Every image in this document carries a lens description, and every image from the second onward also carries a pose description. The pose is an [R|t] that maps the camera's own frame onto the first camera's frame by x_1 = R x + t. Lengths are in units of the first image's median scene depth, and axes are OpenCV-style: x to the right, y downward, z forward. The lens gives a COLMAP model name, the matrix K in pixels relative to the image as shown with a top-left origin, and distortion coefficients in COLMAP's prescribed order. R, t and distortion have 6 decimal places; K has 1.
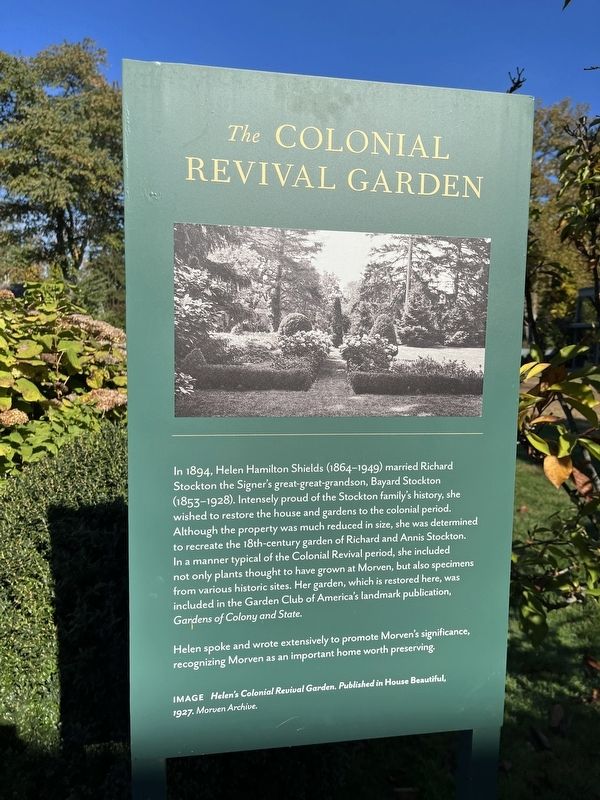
lens RADIAL K [[605.0, 0, 300.9], [0, 605.0, 396.7], [0, 0, 1]] dist [0.021336, -0.015408]
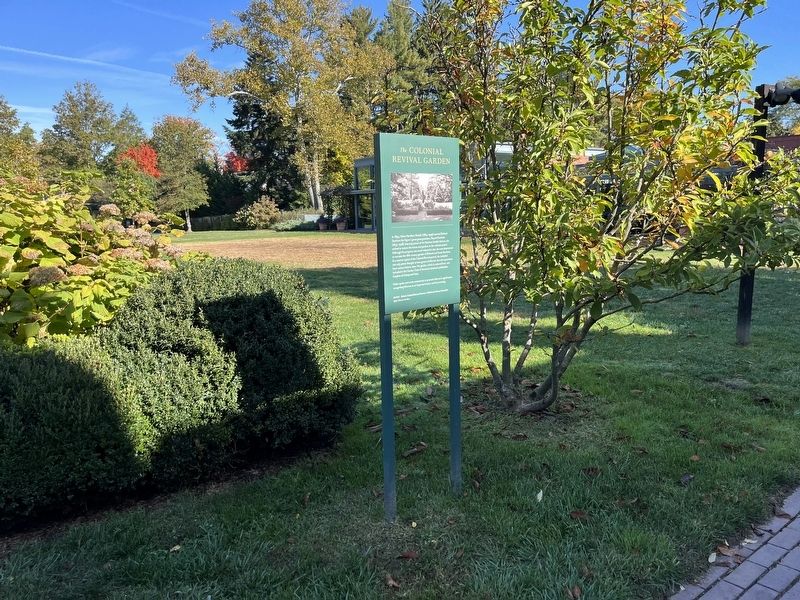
lens RADIAL K [[605.0, 0, 399.2], [0, 605.0, 301.0], [0, 0, 1]] dist [0.021336, -0.015408]
pose [[0.871727, -0.110337, 0.477408, -1.972568], [0.082828, 0.993478, 0.078369, 0.221827], [-0.482941, -0.028773, 0.875180, -2.317421]]
